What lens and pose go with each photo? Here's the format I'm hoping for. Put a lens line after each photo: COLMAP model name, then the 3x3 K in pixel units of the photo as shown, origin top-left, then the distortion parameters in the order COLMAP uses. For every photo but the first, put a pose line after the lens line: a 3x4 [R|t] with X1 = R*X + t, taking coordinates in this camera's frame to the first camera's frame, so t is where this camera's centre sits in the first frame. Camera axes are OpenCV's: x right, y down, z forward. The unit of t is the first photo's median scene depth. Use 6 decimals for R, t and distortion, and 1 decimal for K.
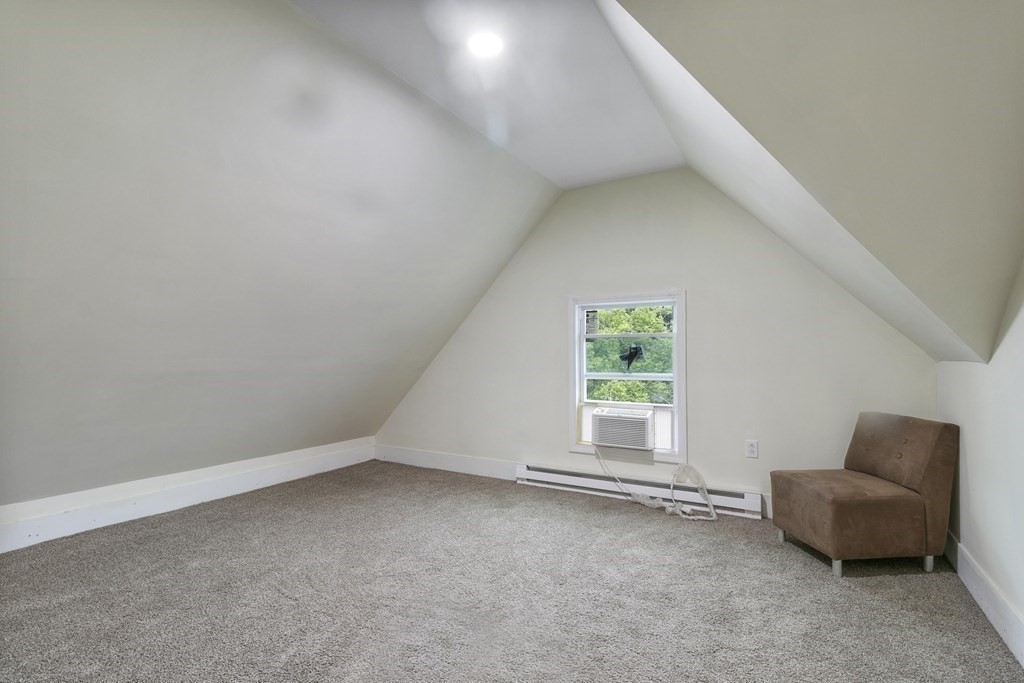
lens RADIAL K [[475.4, 0, 514.6], [0, 475.4, 339.6], [0, 0, 1]] dist [-0.001256, 0.000226]
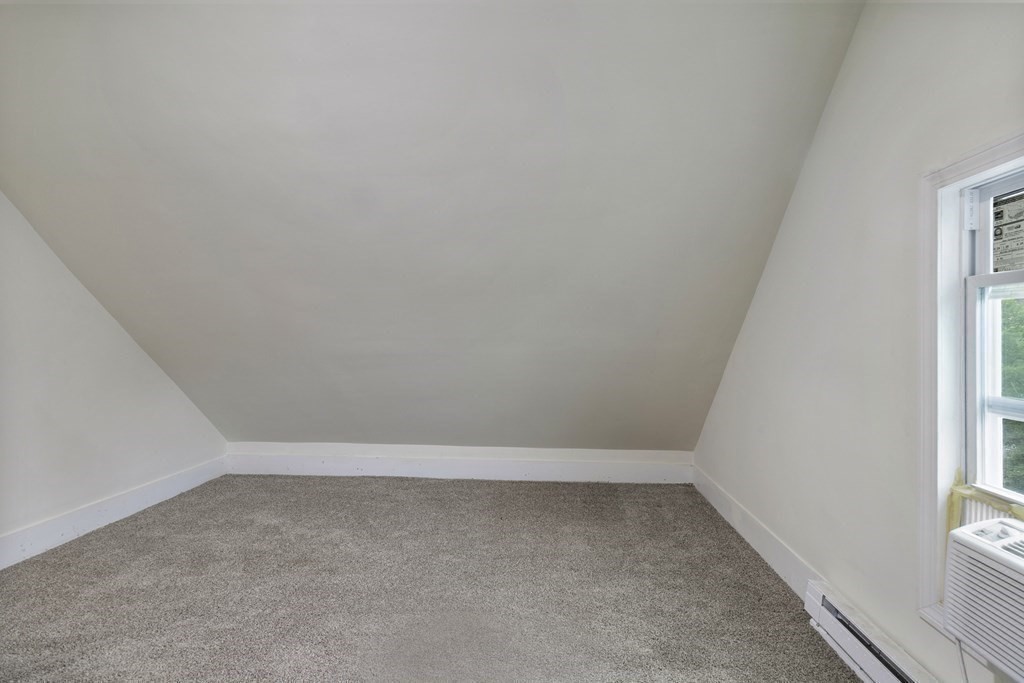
lens RADIAL K [[475.4, 0, 511.5], [0, 475.4, 339.4], [0, 0, 1]] dist [-0.001256, 0.000226]
pose [[0.432408, 0.005099, -0.901664, 0.274193], [0.024371, 0.999553, 0.017339, 0.016461], [0.901349, -0.029472, 0.432090, 0.537969]]
